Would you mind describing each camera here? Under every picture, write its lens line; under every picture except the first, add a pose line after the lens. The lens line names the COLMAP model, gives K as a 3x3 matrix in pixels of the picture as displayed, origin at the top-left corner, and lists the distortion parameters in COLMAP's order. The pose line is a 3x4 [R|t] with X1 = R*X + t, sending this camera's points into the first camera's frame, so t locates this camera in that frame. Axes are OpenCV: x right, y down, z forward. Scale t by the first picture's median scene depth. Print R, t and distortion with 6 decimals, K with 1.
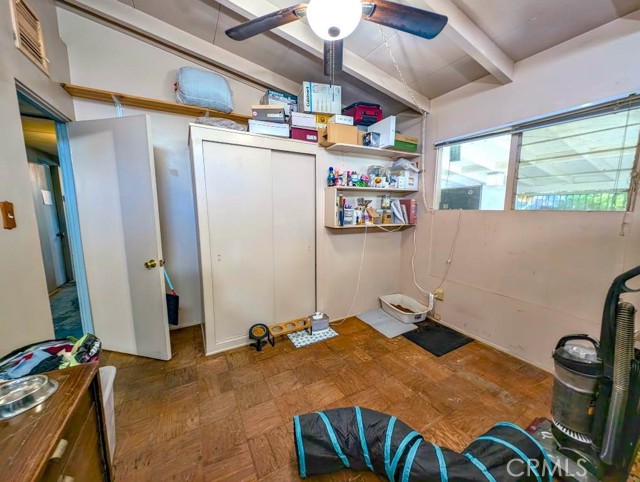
lens RADIAL K [[239.8, 0, 322.5], [0, 239.8, 239.3], [0, 0, 1]] dist [-0.000756, -0.001152]
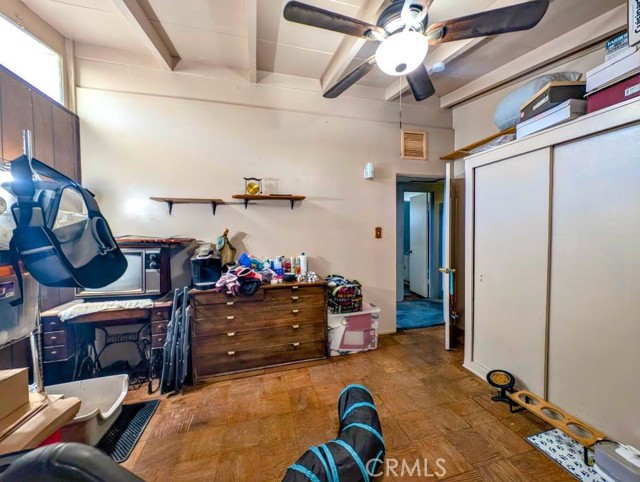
lens RADIAL K [[239.8, 0, 319.6], [0, 239.8, 240.4], [0, 0, 1]] dist [-0.000756, -0.001152]
pose [[-0.262327, 0.031514, -0.964464, 0.707243], [-0.119091, 0.990769, 0.064766, -0.064599], [0.957602, 0.131849, -0.256152, 0.594901]]
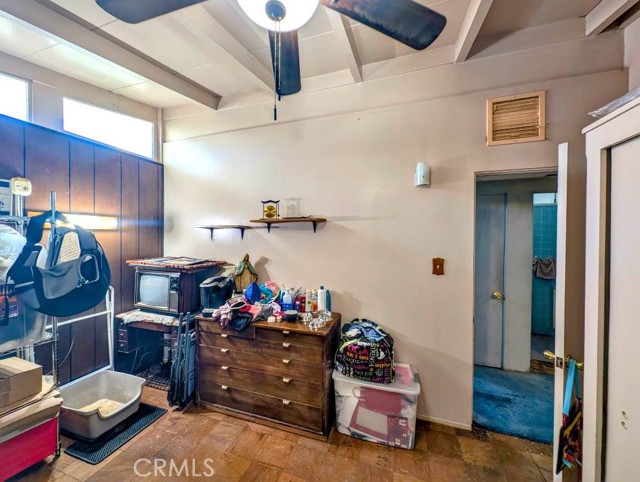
lens RADIAL K [[239.8, 0, 320.2], [0, 239.8, 239.3], [0, 0, 1]] dist [-0.000756, -0.001152]
pose [[-0.745038, 0.000452, -0.667022, 0.222242], [-0.095603, 0.989603, 0.107456, -0.213226], [0.660135, 0.143829, -0.737248, 0.914752]]
